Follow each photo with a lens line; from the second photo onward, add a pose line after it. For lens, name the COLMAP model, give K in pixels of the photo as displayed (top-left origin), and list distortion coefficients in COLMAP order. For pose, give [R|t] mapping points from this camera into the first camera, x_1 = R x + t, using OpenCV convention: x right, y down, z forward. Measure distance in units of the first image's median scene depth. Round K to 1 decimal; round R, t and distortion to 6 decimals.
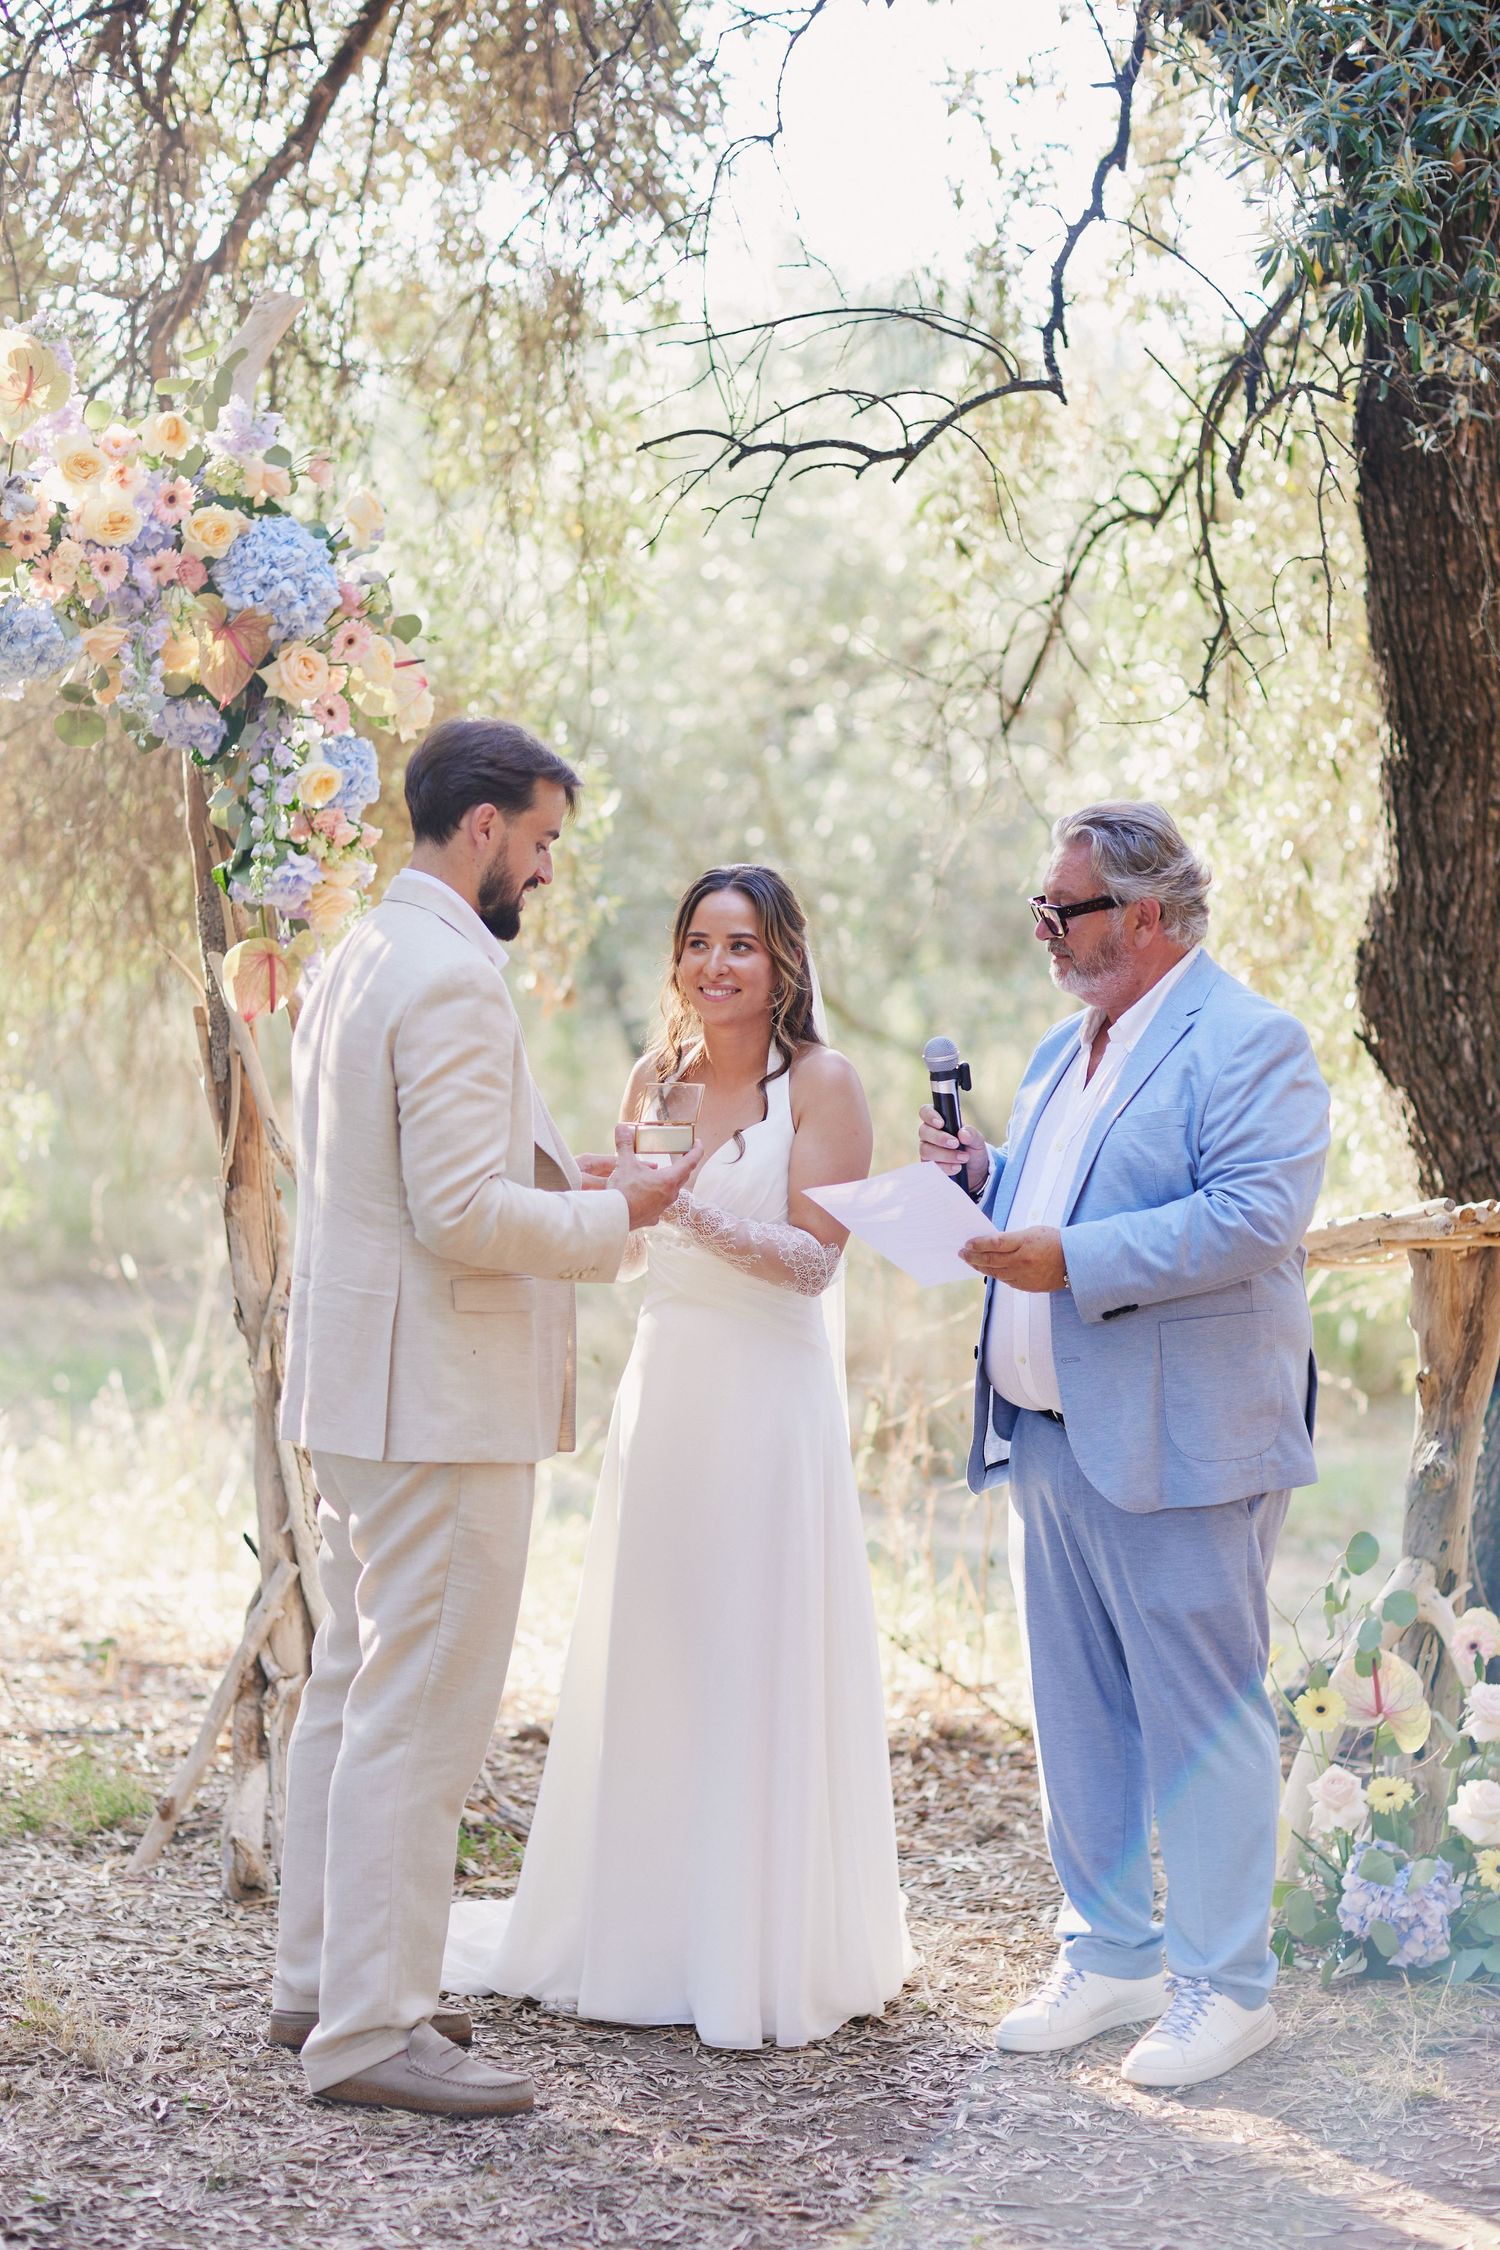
lens RADIAL K [[5379.3, 0, 750.0], [0, 5379.3, 1125.0], [0, 0, 1]] dist [-0.103734, -0.843315]
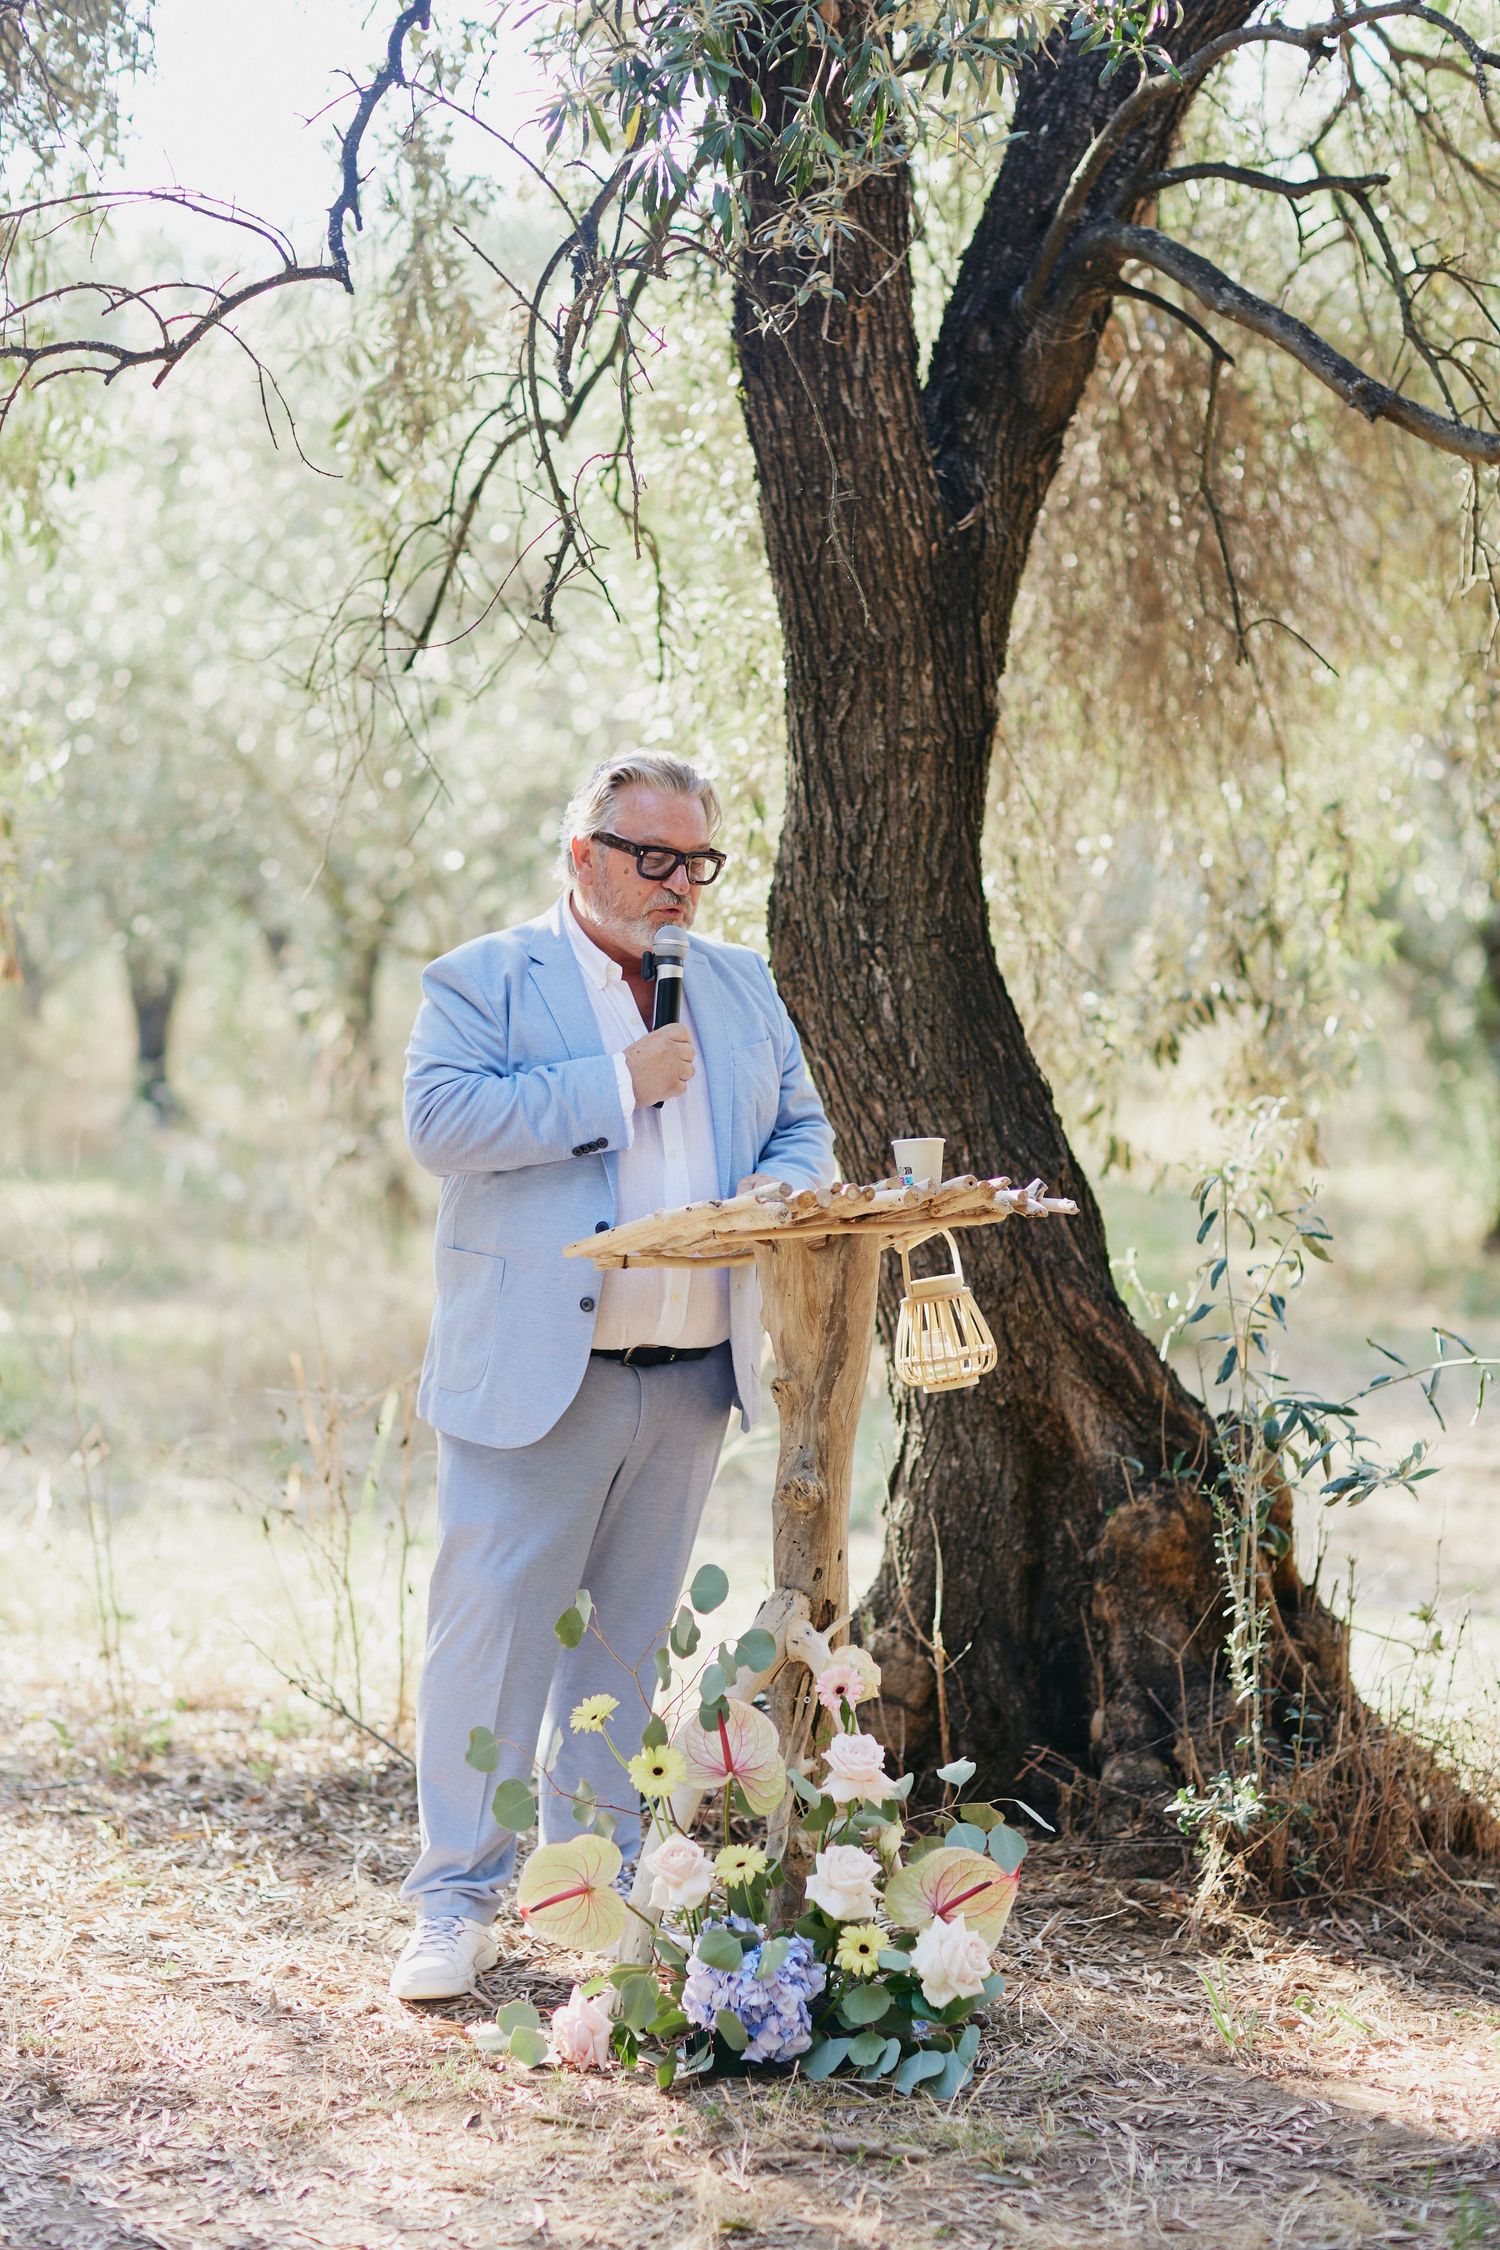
lens RADIAL K [[5480.3, 0, 716.6], [0, 5480.3, 1087.9], [0, 0, 1]] dist [-0.131129, -0.039407]
pose [[0.998856, -0.031755, 0.035755, 0.080552], [0.031700, 0.999495, 0.002080, -0.003659], [-0.035803, -0.000945, 0.999358, 0.098434]]
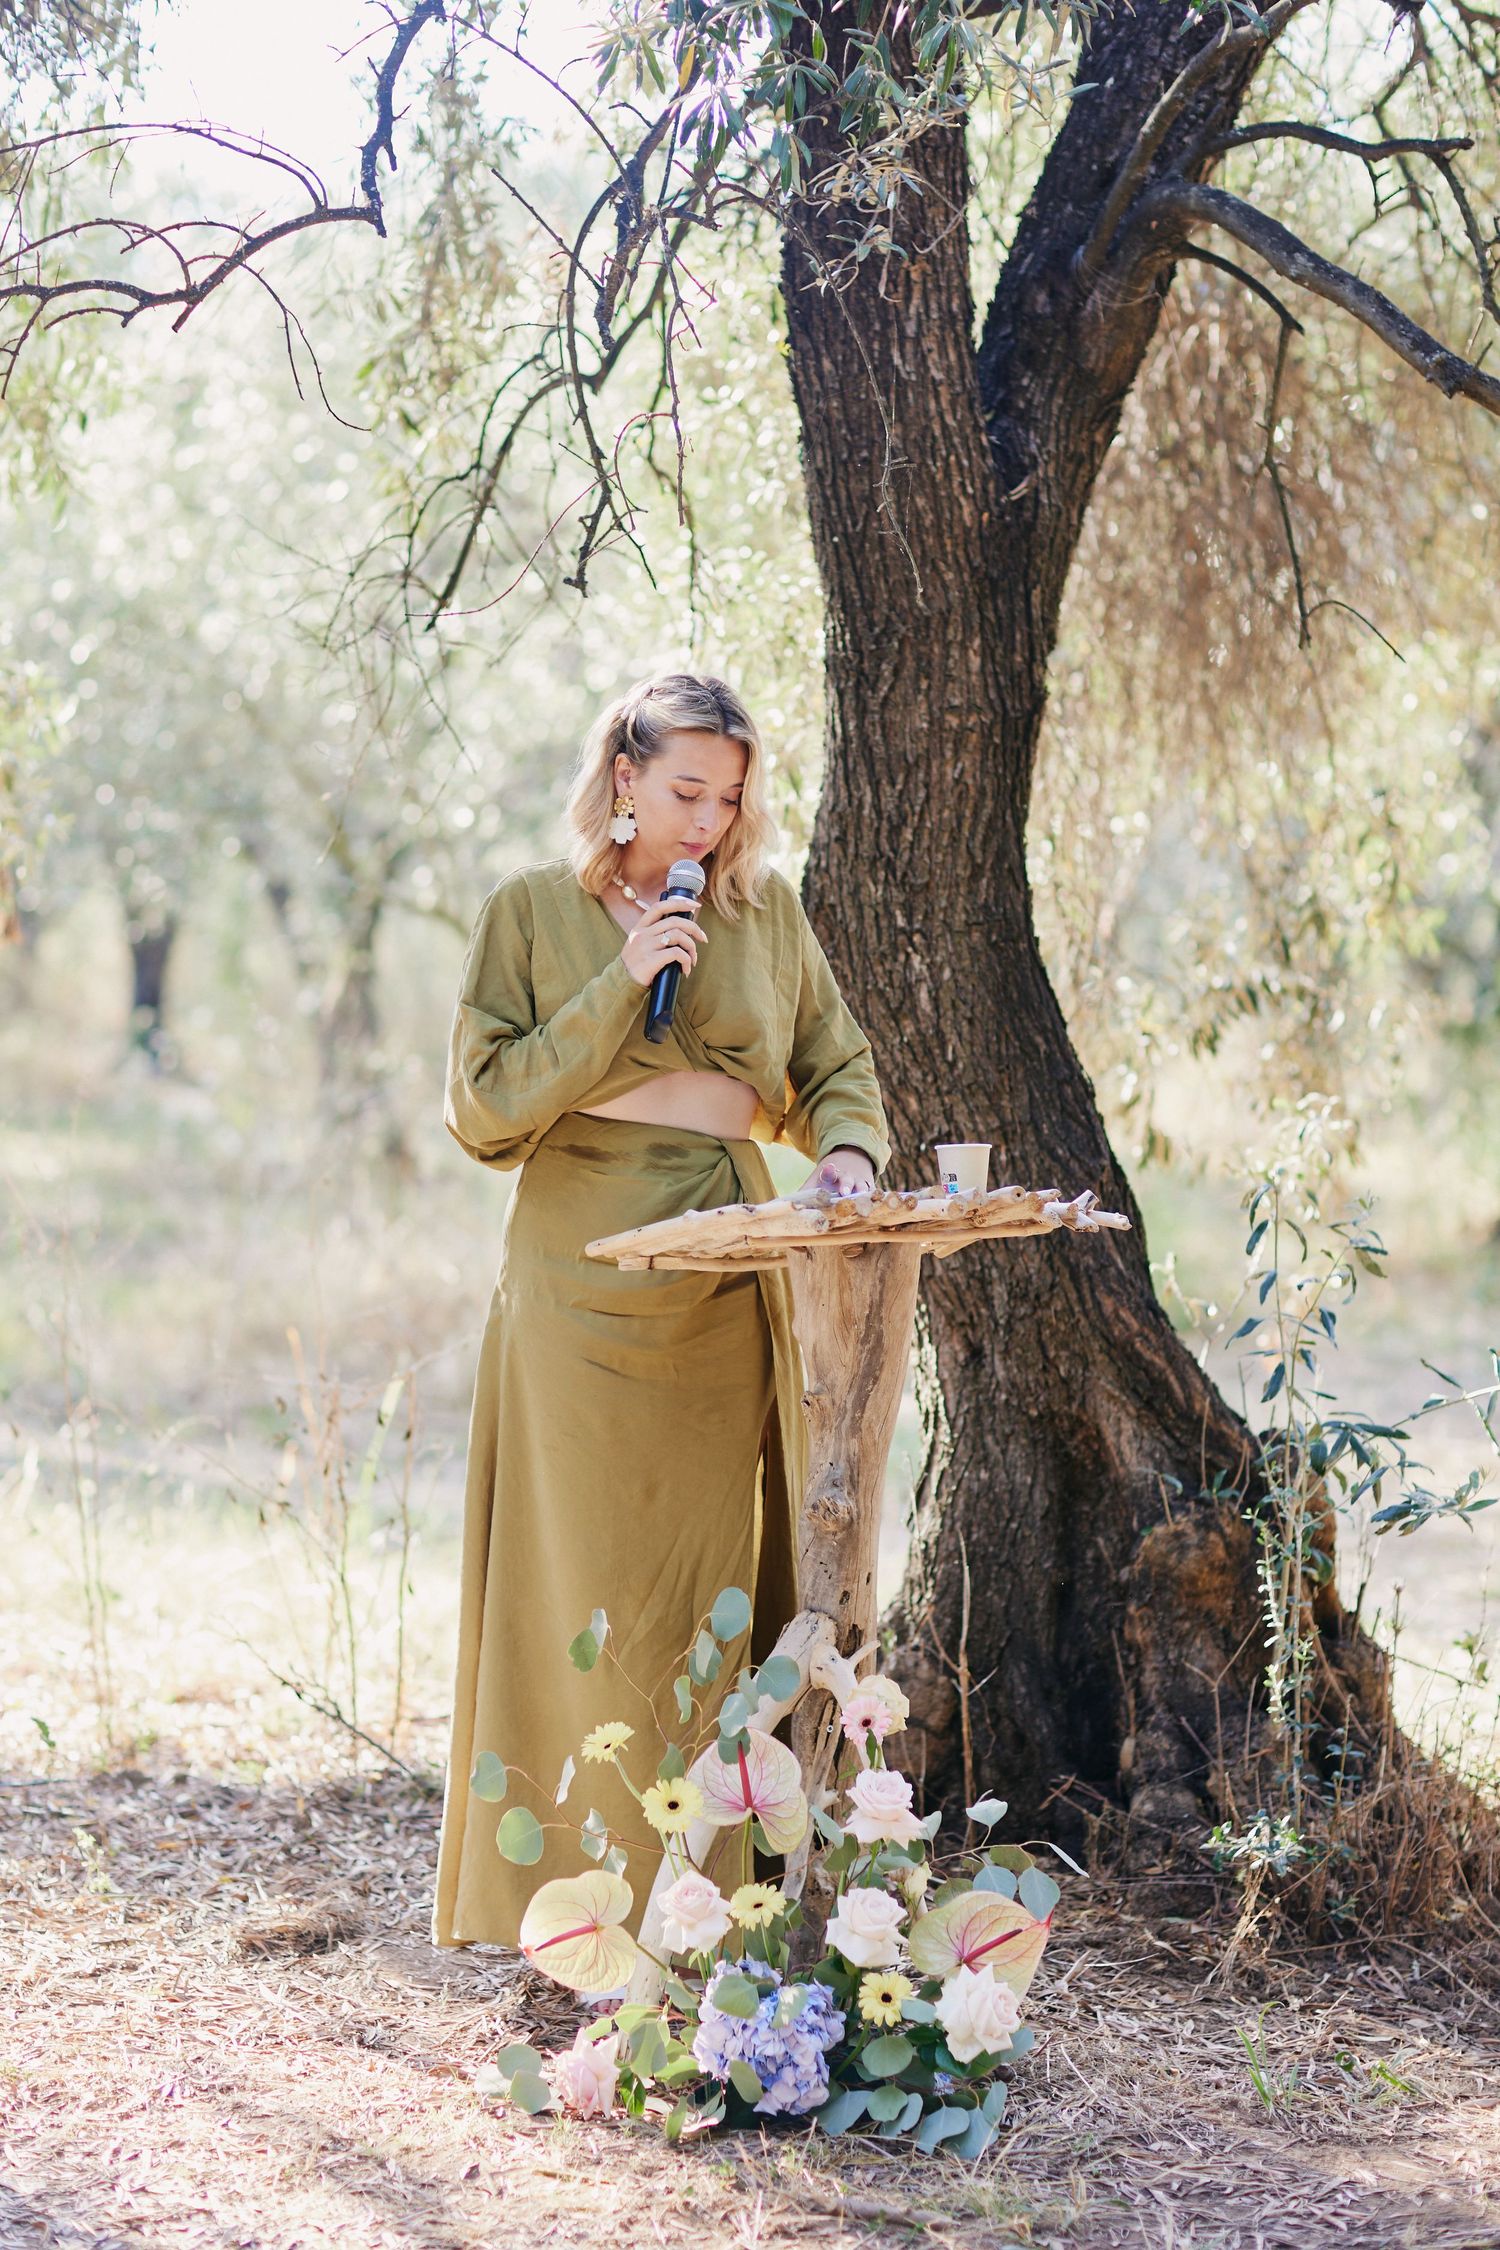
lens RADIAL K [[5500.1, 0, 750.0], [0, 5500.1, 1125.0], [0, 0, 1]] dist [-0.103808, -0.653316]
pose [[0.999060, -0.008846, 0.042436, 0.076450], [0.008113, 0.999816, 0.017400, -0.010084], [-0.042582, -0.017039, 0.998948, 0.139448]]
